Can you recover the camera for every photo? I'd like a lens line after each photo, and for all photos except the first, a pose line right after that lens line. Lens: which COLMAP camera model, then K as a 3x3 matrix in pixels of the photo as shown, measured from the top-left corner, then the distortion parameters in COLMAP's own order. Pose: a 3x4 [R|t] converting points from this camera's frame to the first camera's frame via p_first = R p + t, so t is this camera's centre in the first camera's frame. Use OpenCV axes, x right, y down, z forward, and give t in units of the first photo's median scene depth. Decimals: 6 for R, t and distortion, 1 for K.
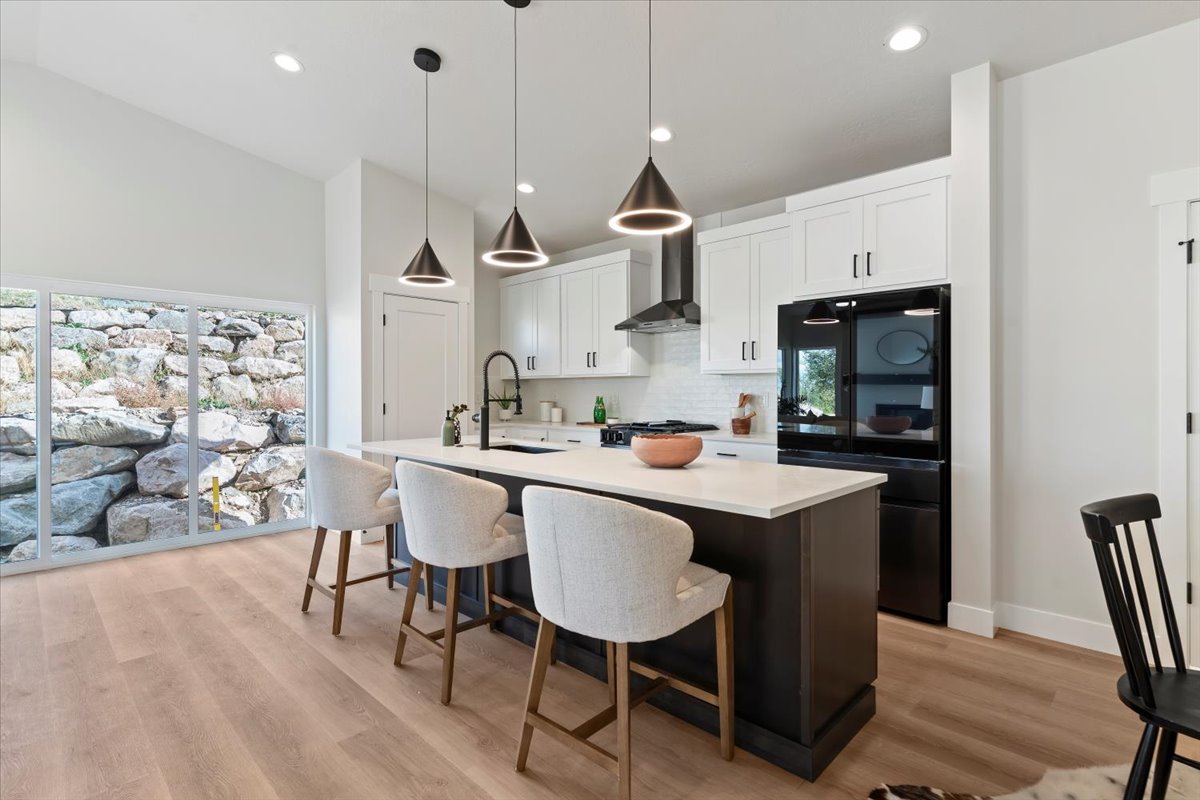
lens RADIAL K [[576.8, 0, 597.5], [0, 576.8, 390.3], [0, 0, 1]] dist [0.008203, -0.002751]
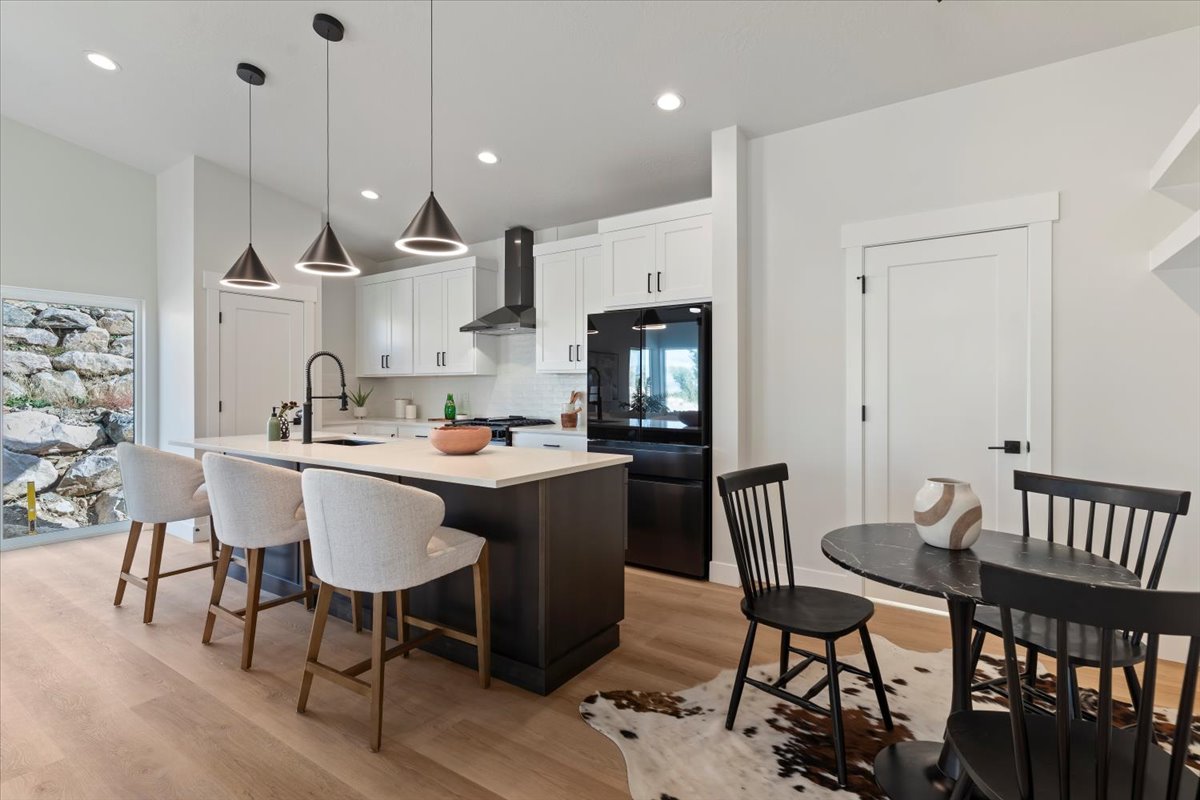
lens RADIAL K [[576.8, 0, 597.2], [0, 576.8, 388.2], [0, 0, 1]] dist [0.008203, -0.002751]
pose [[0.984440, 0.000894, 0.175717, 0.139560], [-0.000939, 1.000000, 0.000173, -0.000626], [-0.175717, -0.000336, 0.984441, -0.145826]]
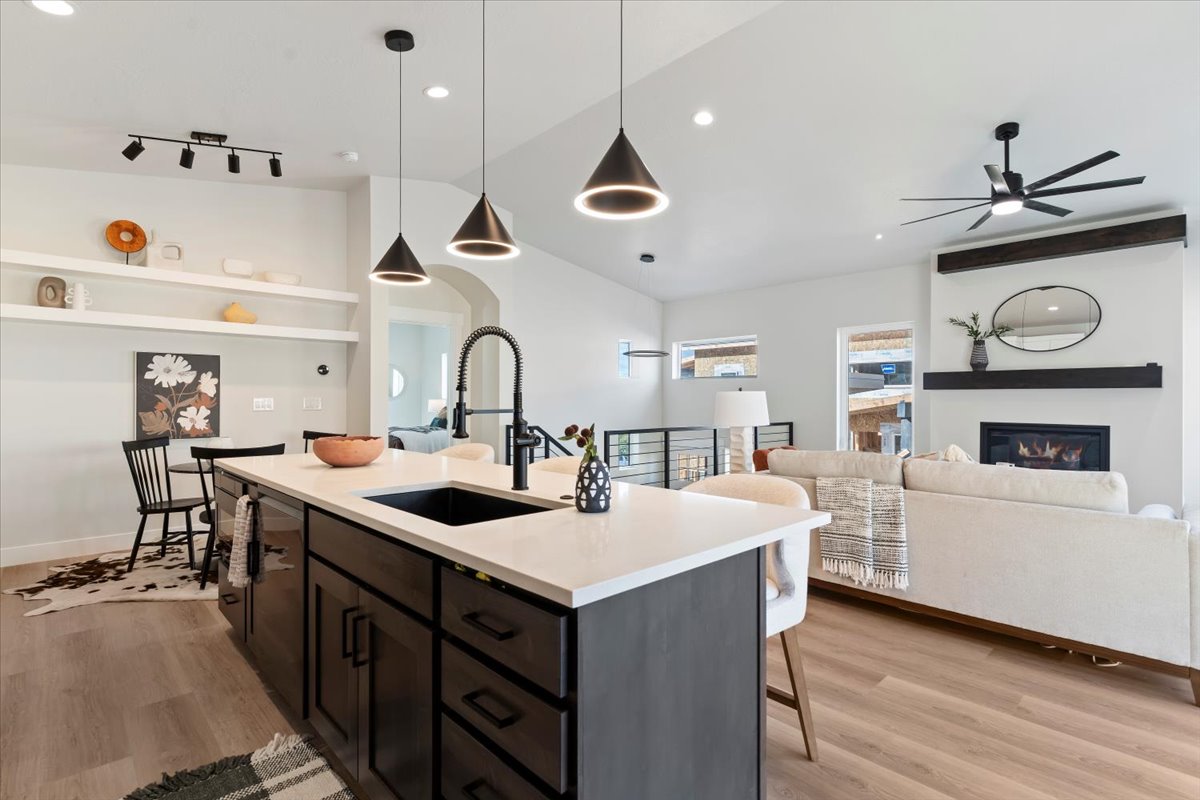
lens RADIAL K [[576.8, 0, 598.6], [0, 576.8, 398.2], [0, 0, 1]] dist [0.008203, -0.002751]
pose [[-0.999476, -0.003078, 0.032213, -0.287184], [-0.003238, 0.999983, -0.004904, 0.005833], [-0.032198, -0.005006, -0.999469, 1.561513]]
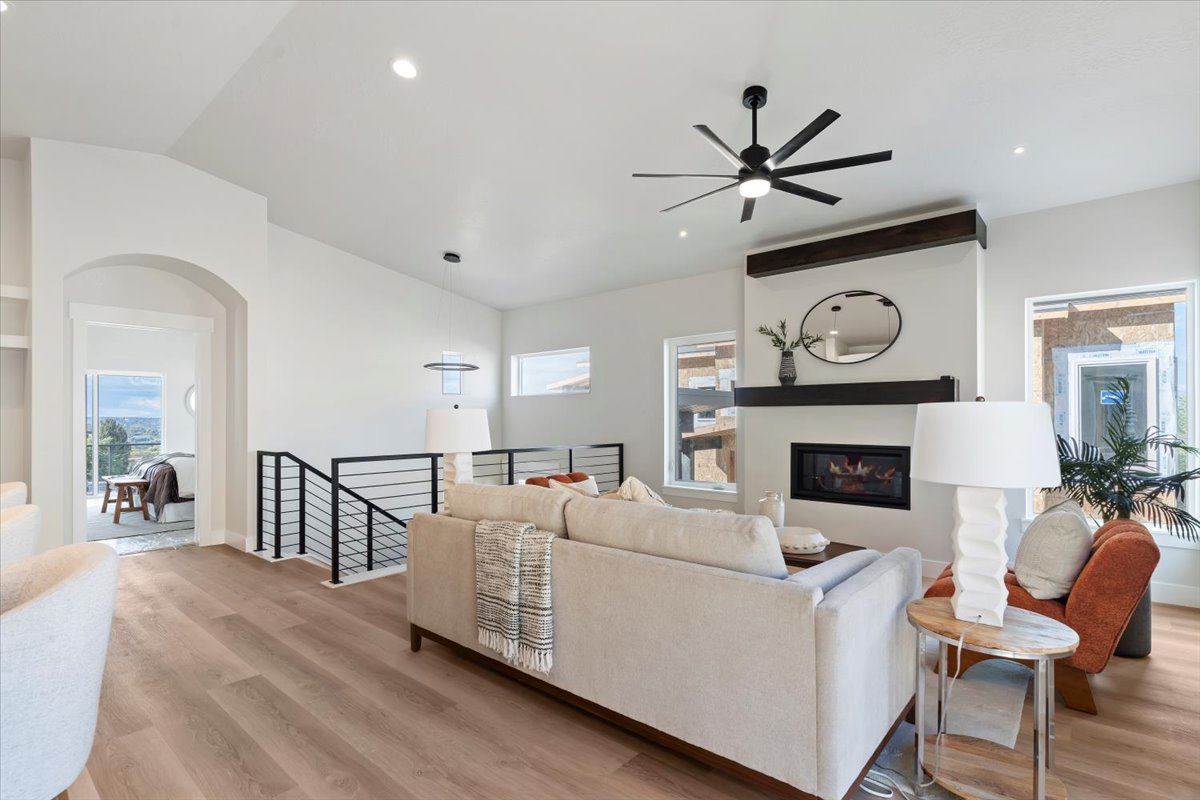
lens RADIAL K [[576.8, 0, 600.5], [0, 576.8, 420.1], [0, 0, 1]] dist [0.008203, -0.002751]
pose [[-0.998037, 0.002553, -0.062582, -0.758248], [0.002528, 0.999997, 0.000478, 0.002752], [0.062583, 0.000319, -0.998040, 1.321325]]
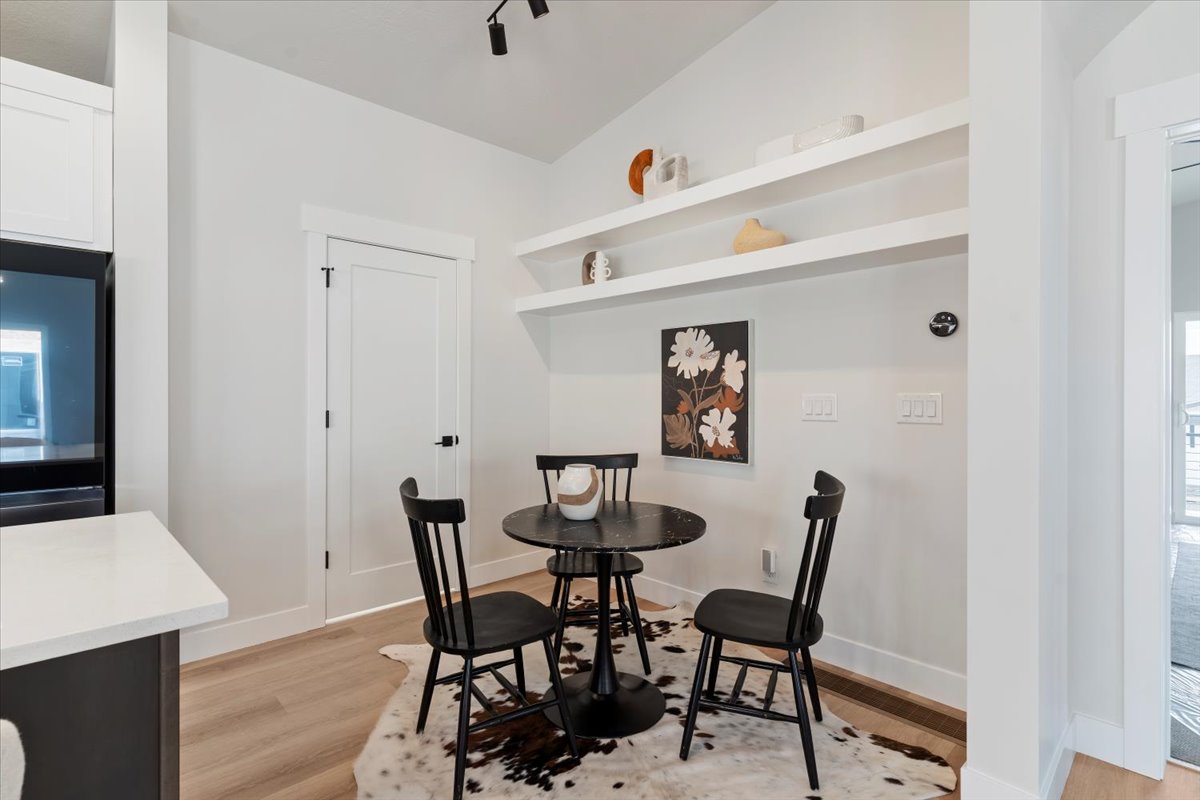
lens RADIAL K [[576.8, 0, 595.1], [0, 576.8, 395.3], [0, 0, 1]] dist [0.008203, -0.002751]
pose [[0.034209, -0.004072, 0.999406, -0.121360], [-0.003738, 0.999984, 0.004202, -0.000582], [-0.999408, -0.003879, 0.034193, 0.298907]]
